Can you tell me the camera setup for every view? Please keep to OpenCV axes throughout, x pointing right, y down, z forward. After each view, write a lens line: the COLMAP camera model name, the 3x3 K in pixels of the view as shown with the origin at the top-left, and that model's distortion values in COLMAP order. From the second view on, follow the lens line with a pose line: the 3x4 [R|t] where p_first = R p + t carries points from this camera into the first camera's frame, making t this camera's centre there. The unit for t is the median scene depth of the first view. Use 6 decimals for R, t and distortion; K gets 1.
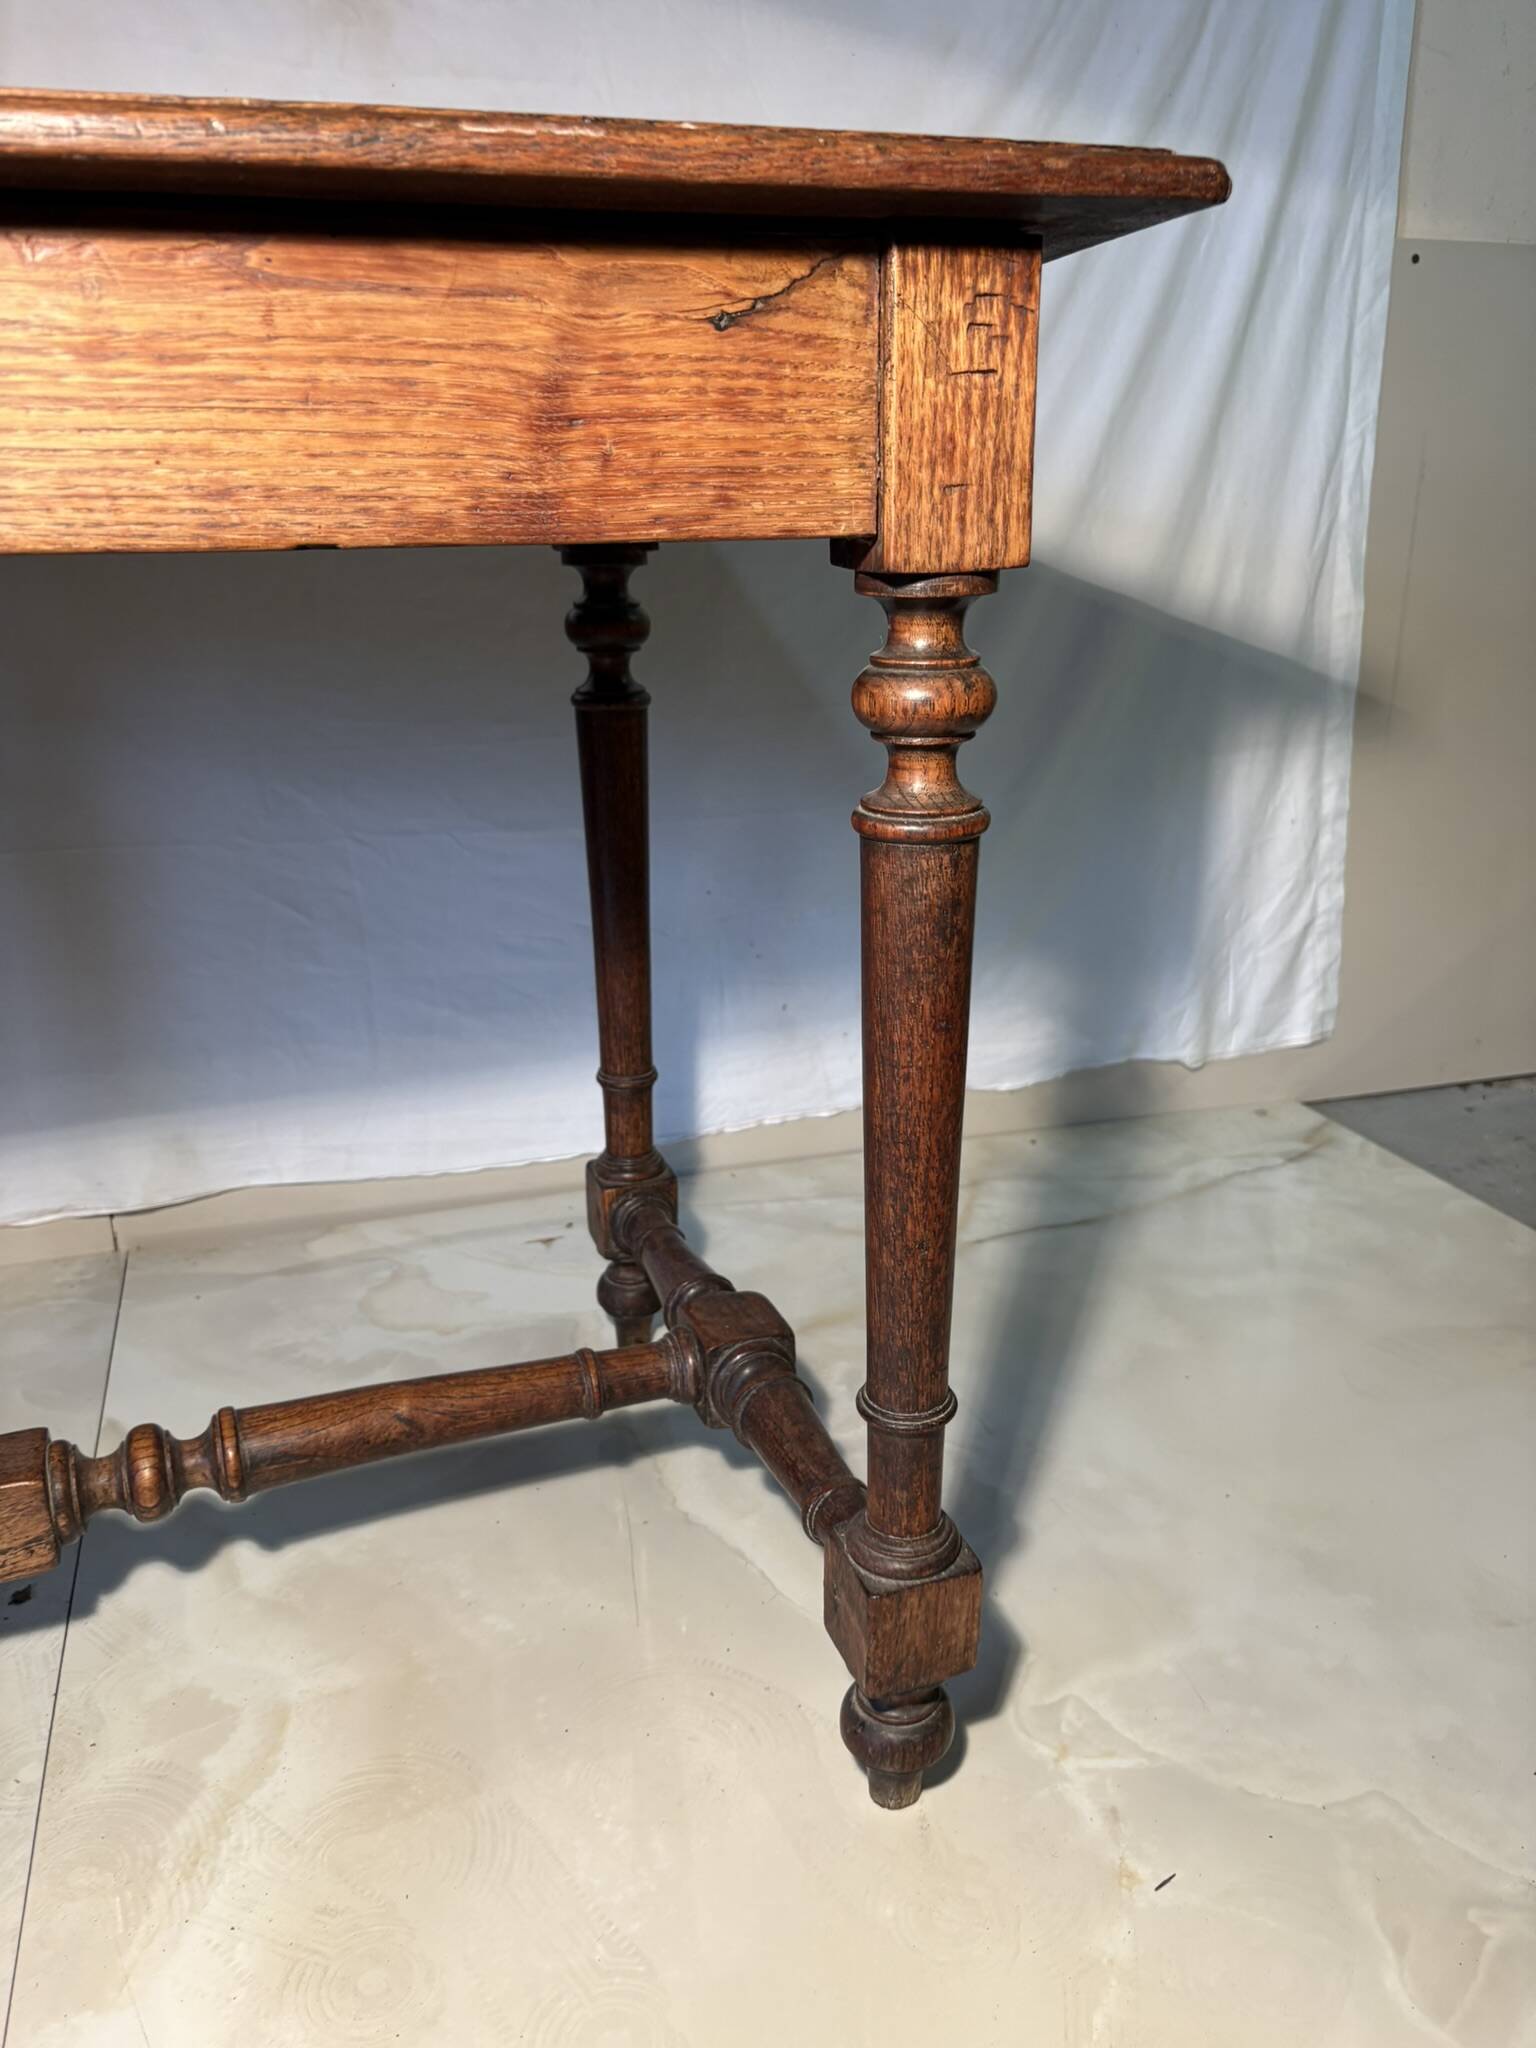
lens RADIAL K [[1575.1, 0, 787.4], [0, 1575.1, 1029.4], [0, 0, 1]] dist [0.016776, -0.001725]
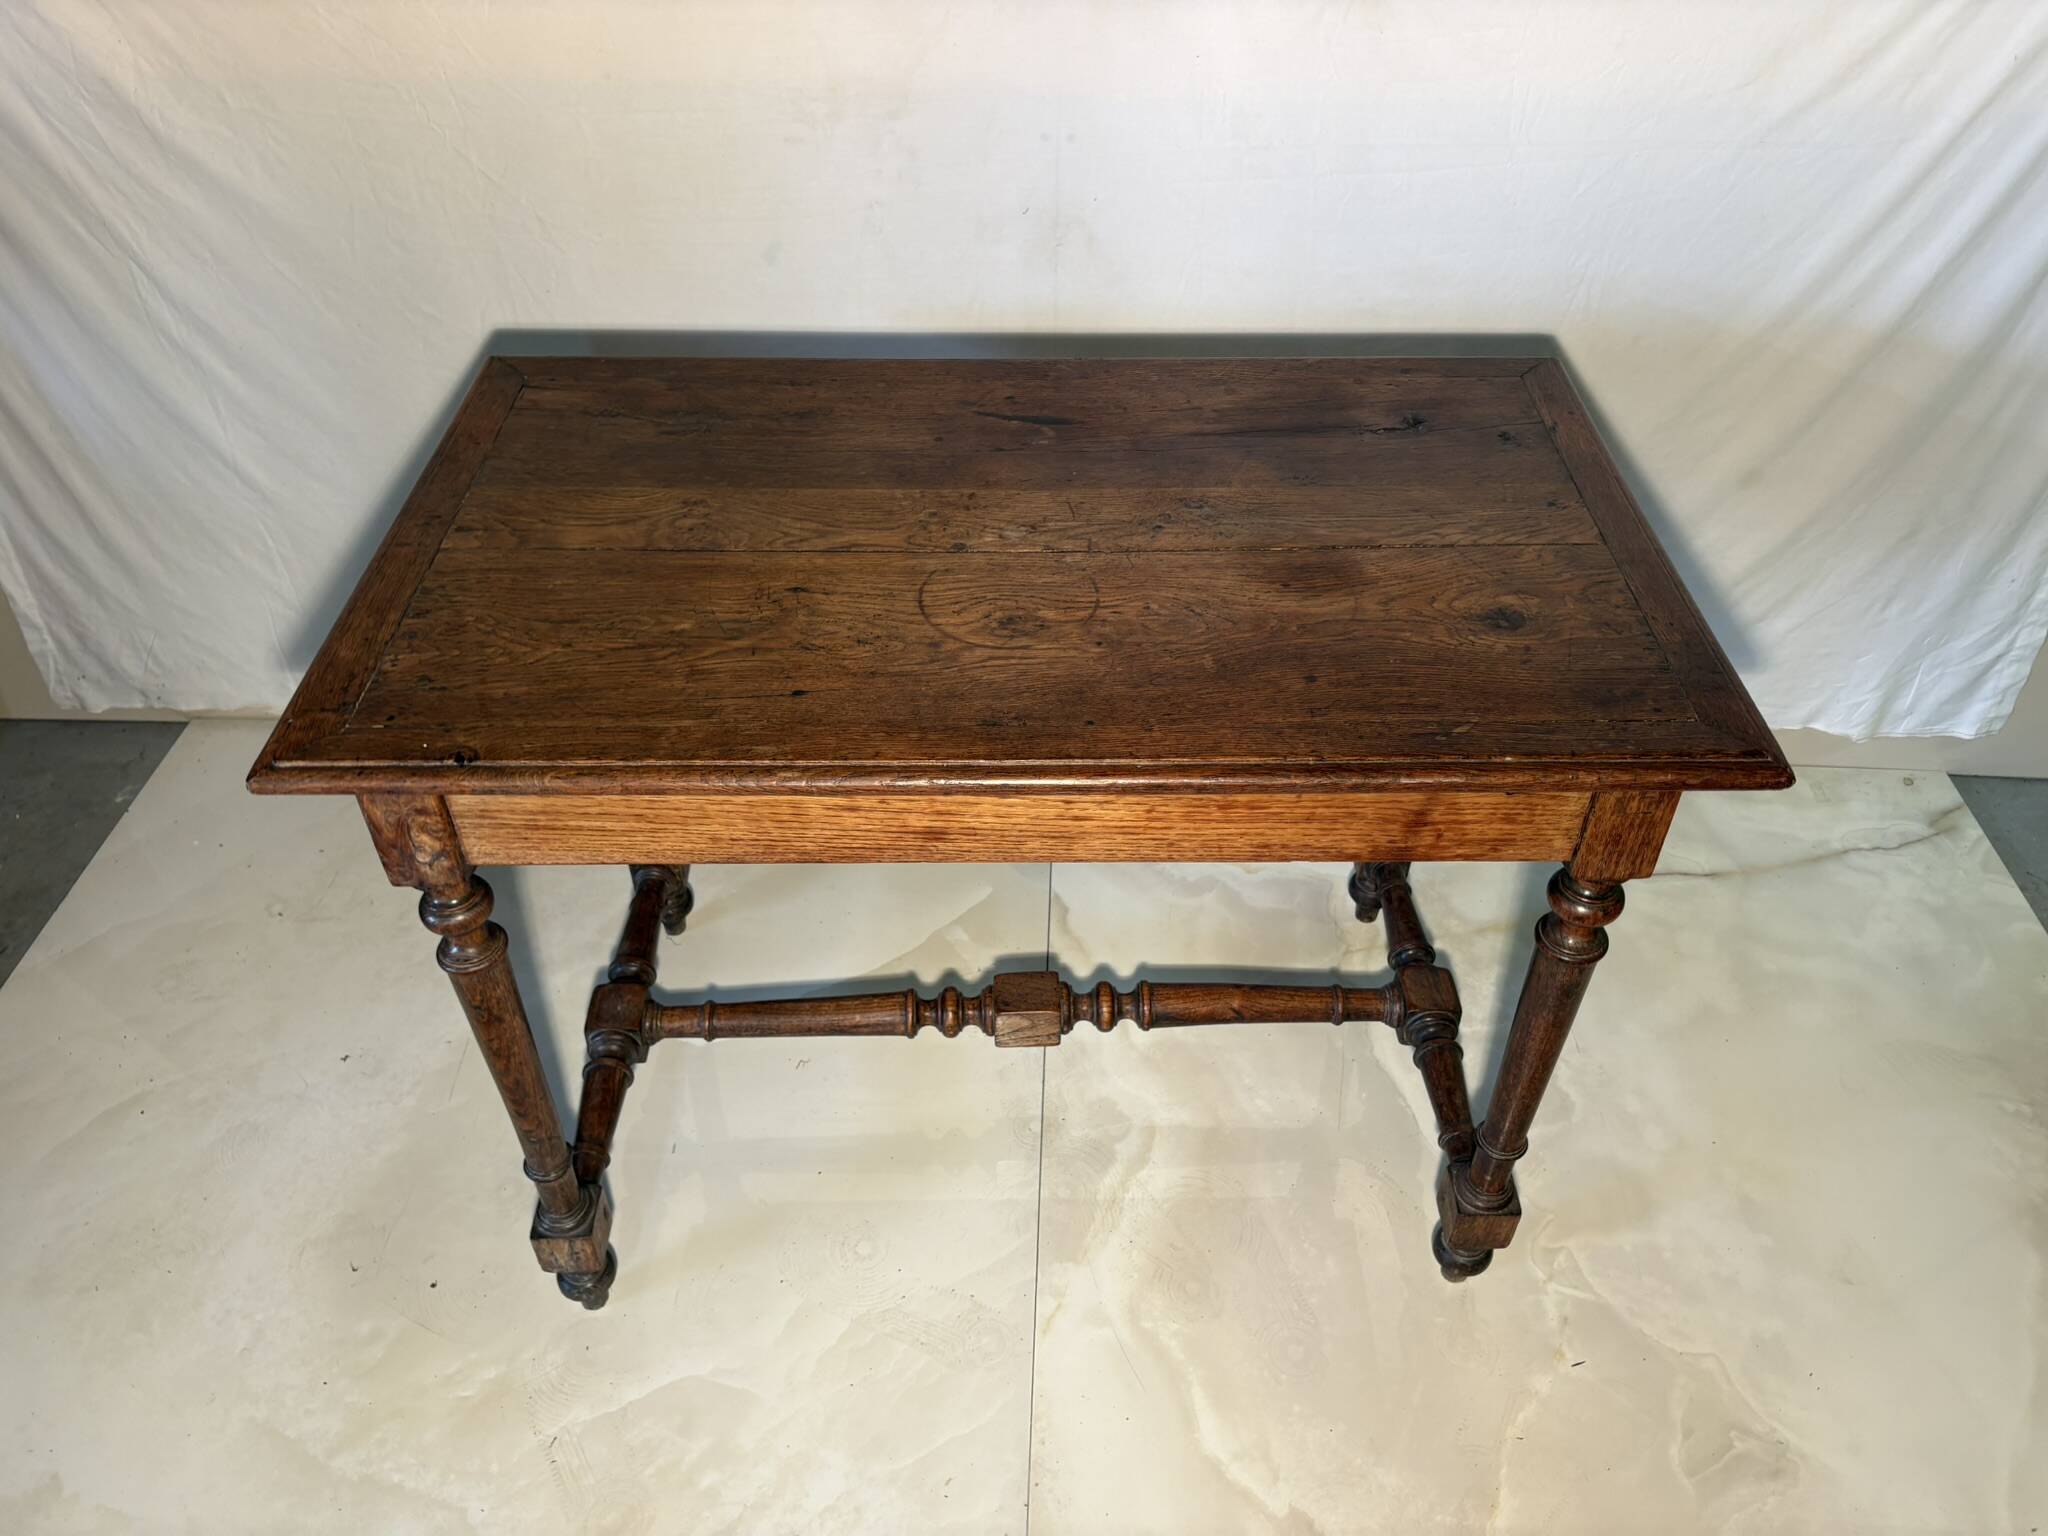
lens RADIAL K [[1571.3, 0, 1031.8], [0, 1571.3, 761.8], [0, 0, 1]] dist [0.025854, -0.009095]
pose [[0.939172, 0.233992, -0.251403, -0.108047], [-0.119084, 0.908451, 0.400669, -1.100627], [0.322141, -0.346359, 0.881057, -0.906713]]
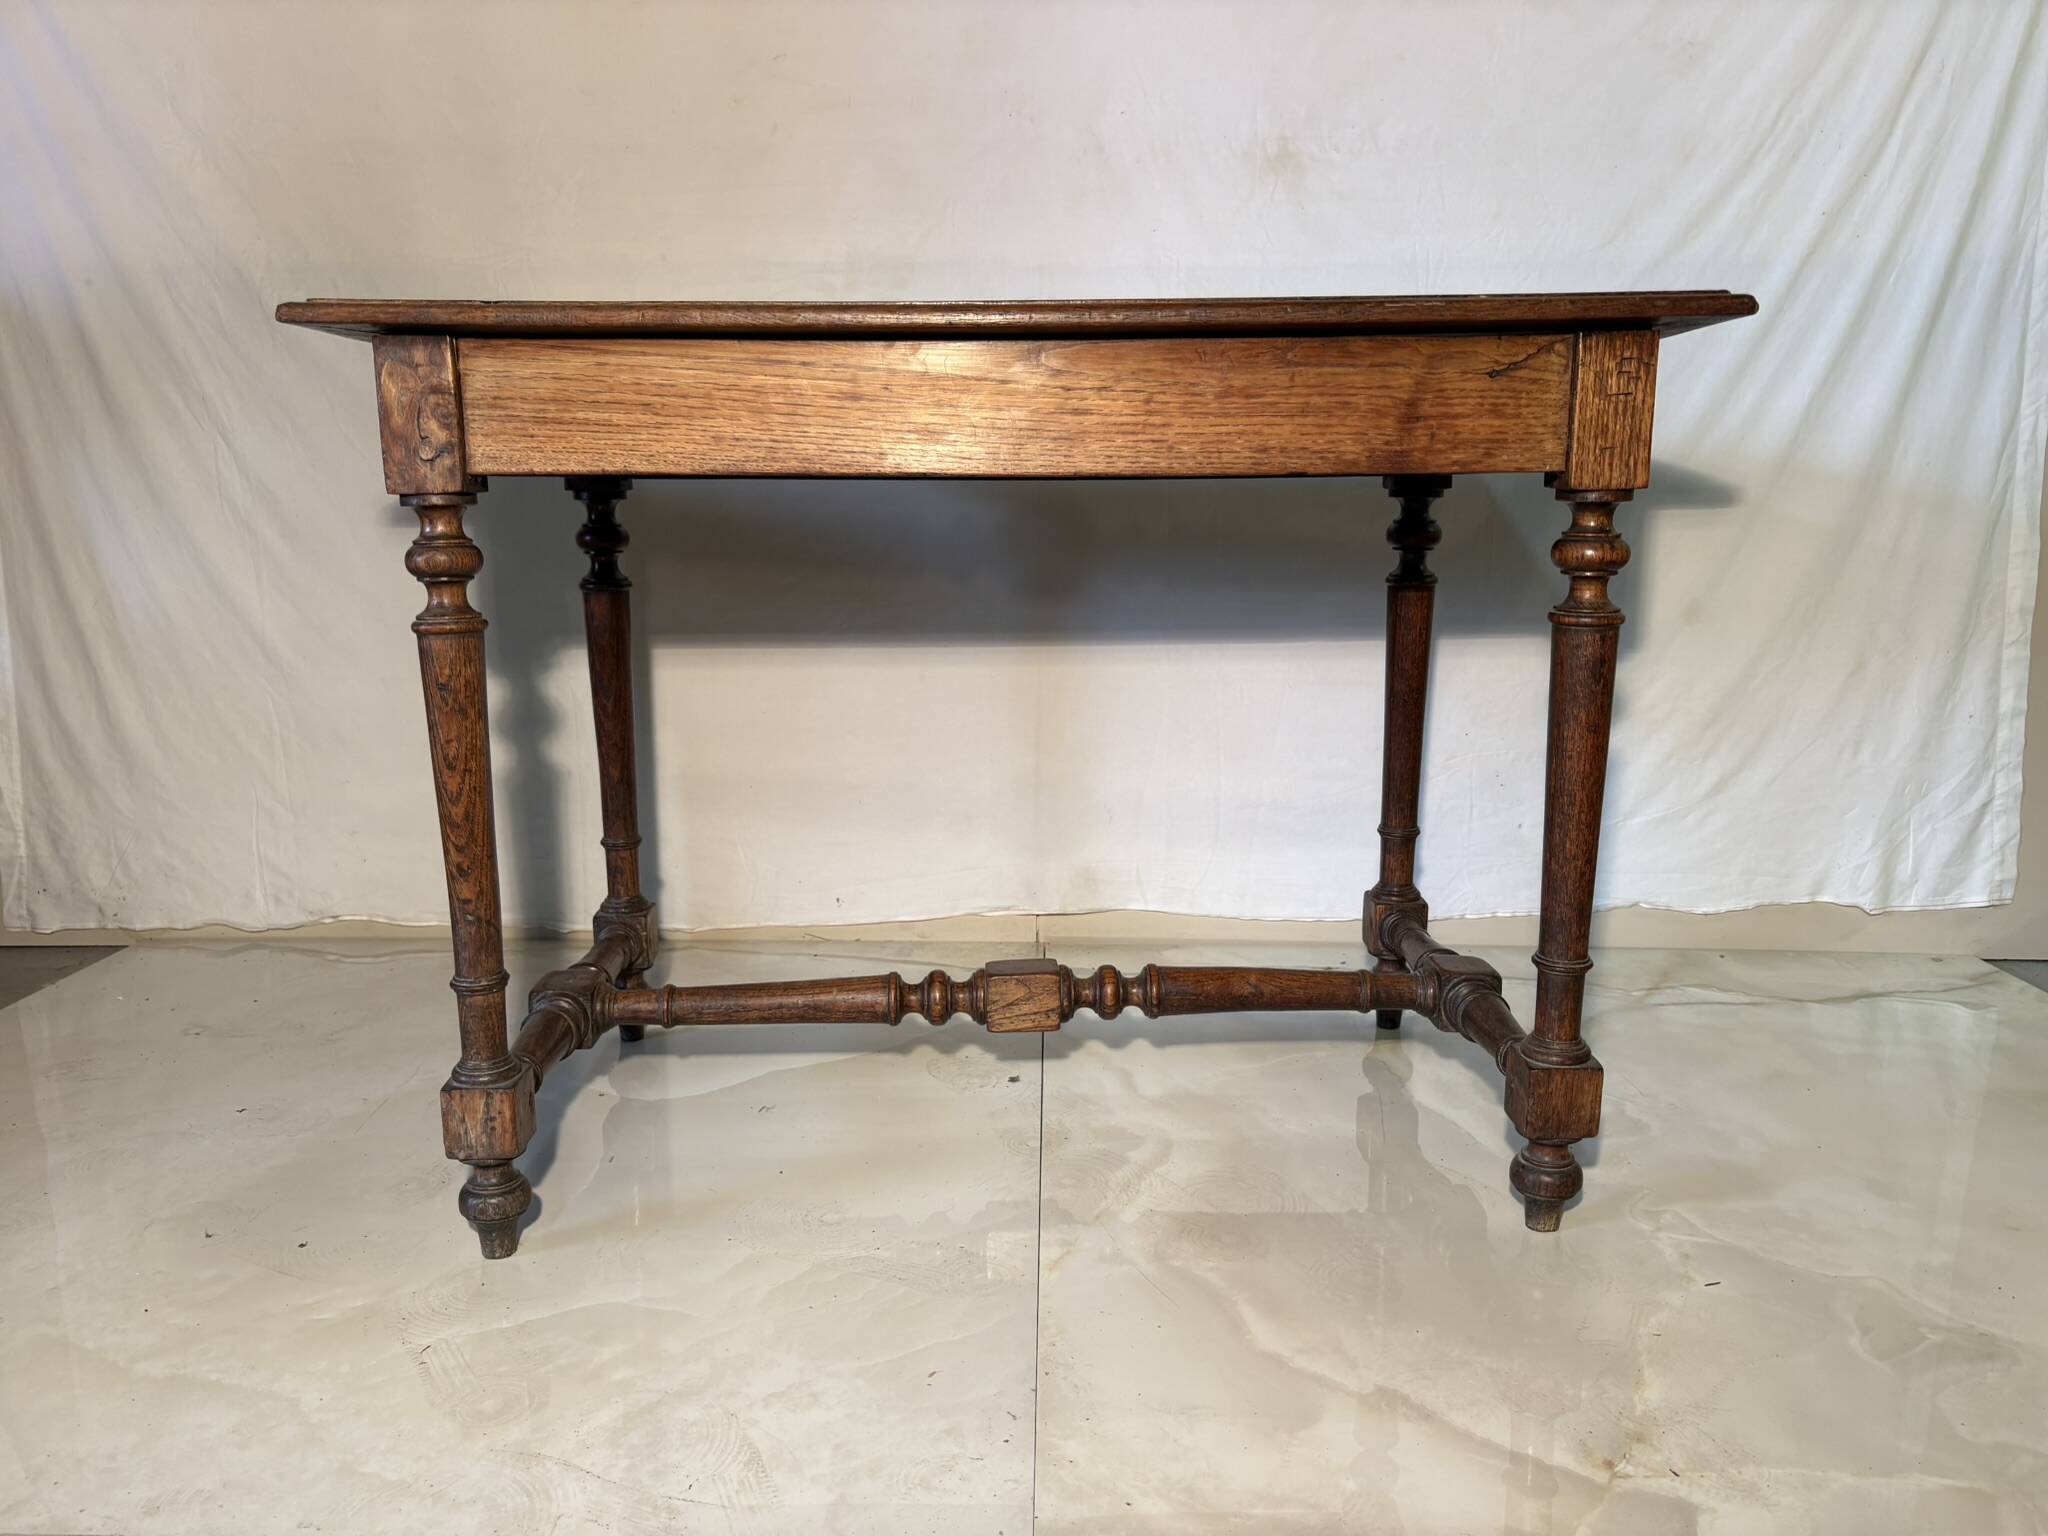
lens RADIAL K [[1575.1, 0, 1024.0], [0, 1575.1, 768.0], [0, 0, 1]] dist [0.016776, -0.001725]
pose [[0.944367, 0.068553, -0.321670, 0.074780], [-0.110715, 0.987217, -0.114647, 0.358460], [0.309699, 0.143882, 0.939885, -1.024791]]
